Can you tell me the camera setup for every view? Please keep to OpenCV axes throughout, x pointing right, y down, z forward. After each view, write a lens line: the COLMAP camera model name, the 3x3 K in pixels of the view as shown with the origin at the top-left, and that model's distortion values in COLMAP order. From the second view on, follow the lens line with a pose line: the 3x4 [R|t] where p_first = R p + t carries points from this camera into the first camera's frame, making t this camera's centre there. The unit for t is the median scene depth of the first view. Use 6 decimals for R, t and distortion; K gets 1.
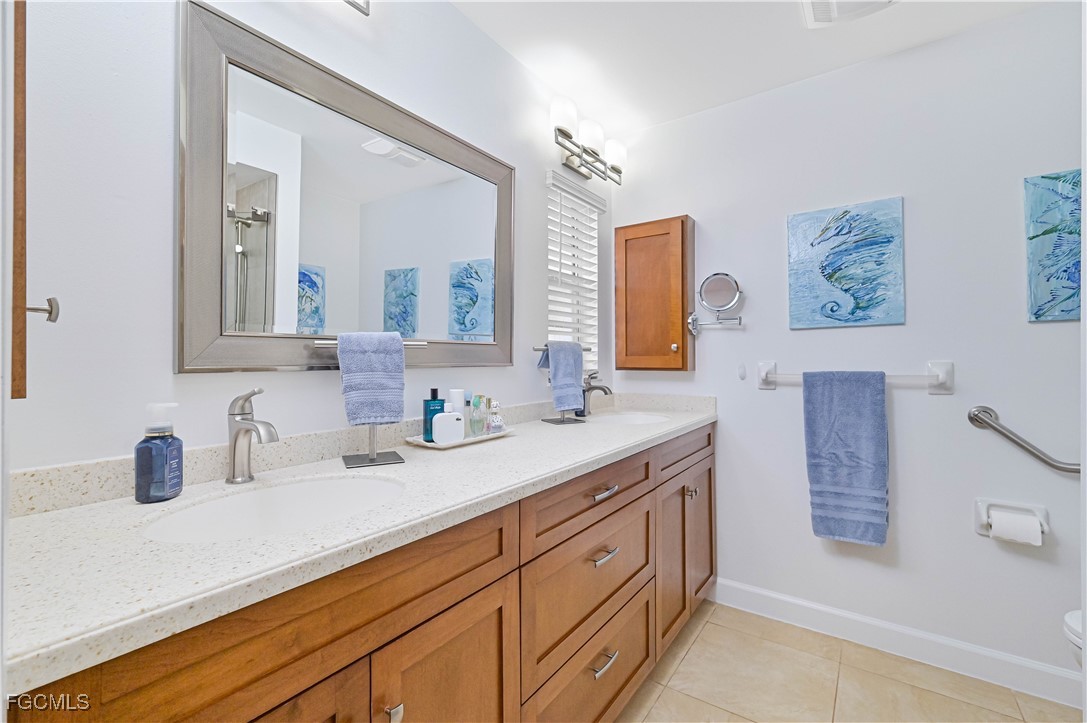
lens RADIAL K [[472.6, 0, 547.3], [0, 472.6, 355.1], [0, 0, 1]] dist [0.001214, -0.000111]
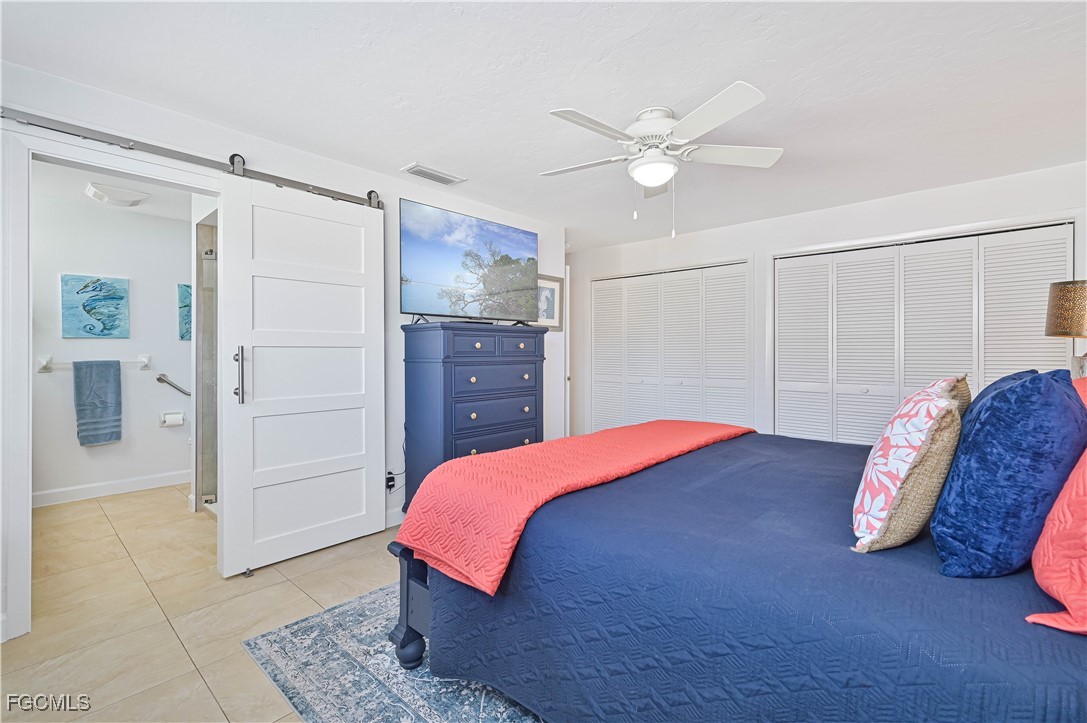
lens RADIAL K [[501.0, 0, 545.2], [0, 501.0, 353.2], [0, 0, 1]] dist [0.012088, 0.000046]
pose [[0.123234, -0.005443, 0.992363, -1.259772], [-0.013675, 0.999881, 0.007182, -0.038297], [-0.992283, -0.014456, 0.123145, -1.135079]]
